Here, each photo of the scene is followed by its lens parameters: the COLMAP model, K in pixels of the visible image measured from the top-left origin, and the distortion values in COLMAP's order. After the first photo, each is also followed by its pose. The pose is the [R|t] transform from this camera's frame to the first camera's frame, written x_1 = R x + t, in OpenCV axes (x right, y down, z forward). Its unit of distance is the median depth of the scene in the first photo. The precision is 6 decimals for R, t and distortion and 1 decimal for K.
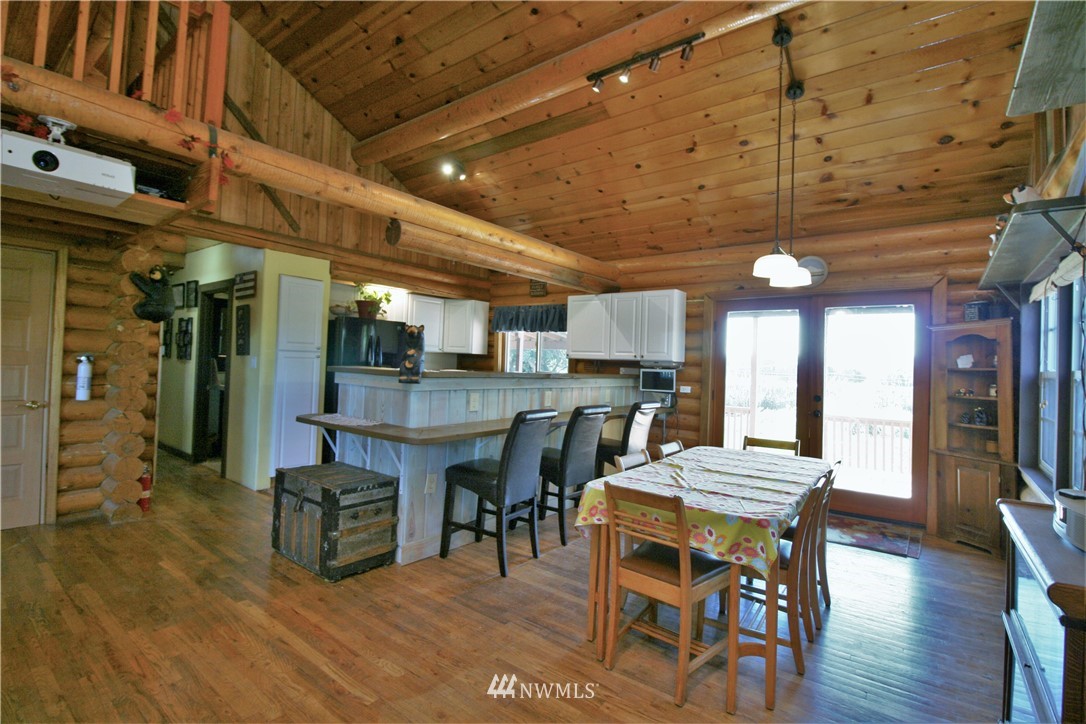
lens RADIAL K [[506.5, 0, 536.7], [0, 506.5, 351.4], [0, 0, 1]] dist [0.002234, -0.014252]
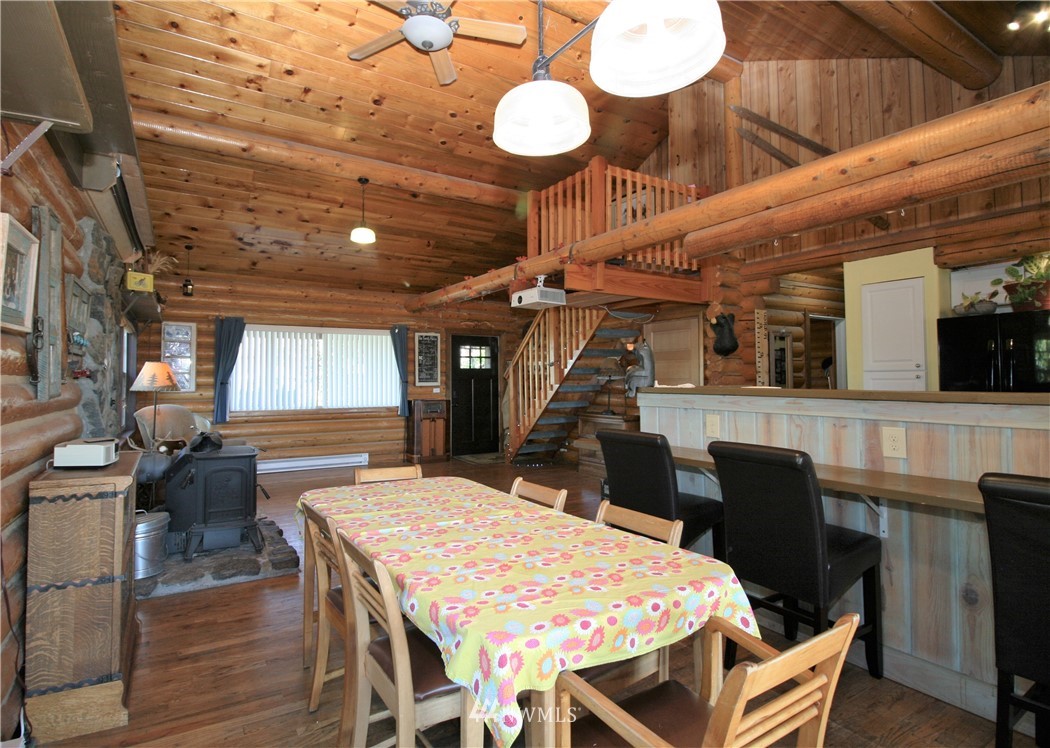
lens RADIAL K [[520.0, 0, 480.0], [0, 520.0, 363.7], [0, 0, 1]] dist [-0.010246, -0.000260]
pose [[-0.370746, -0.063899, -0.926533, 0.662624], [0.010565, 0.997276, -0.073005, 0.050819], [0.928674, -0.036855, -0.369061, 0.828884]]
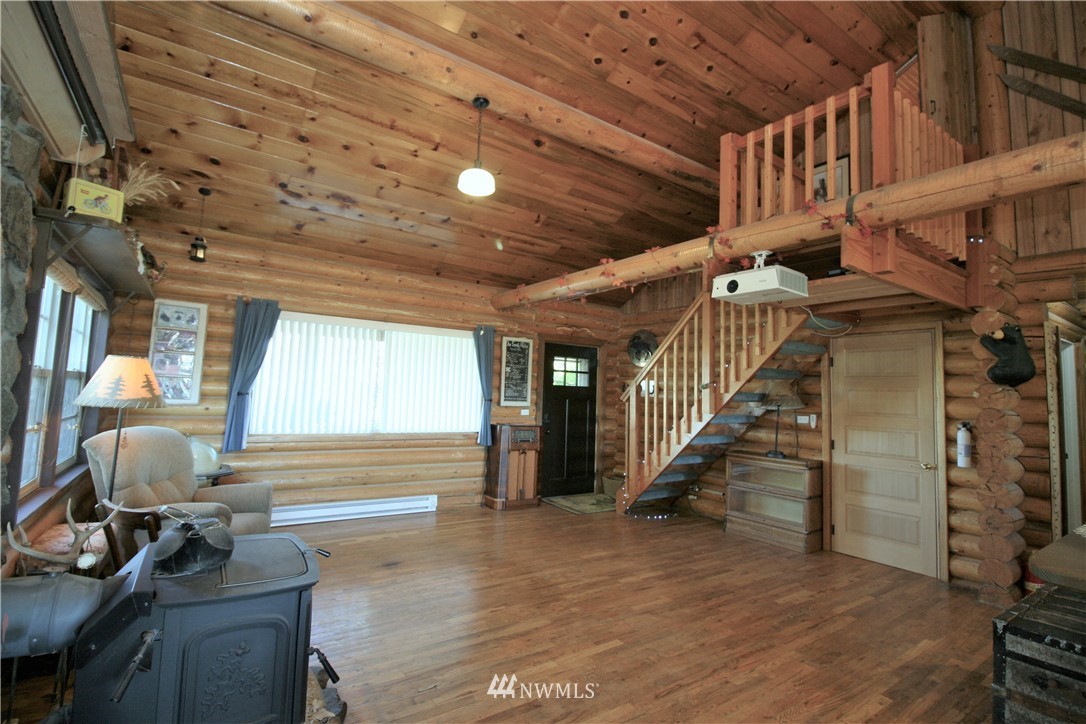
lens RADIAL K [[506.5, 0, 536.7], [0, 506.5, 351.4], [0, 0, 1]] dist [0.002234, -0.014252]
pose [[-0.301566, -0.128758, -0.944711, 0.310486], [-0.028137, 0.991610, -0.126169, 0.015282], [0.953030, -0.011467, -0.302659, 0.427249]]
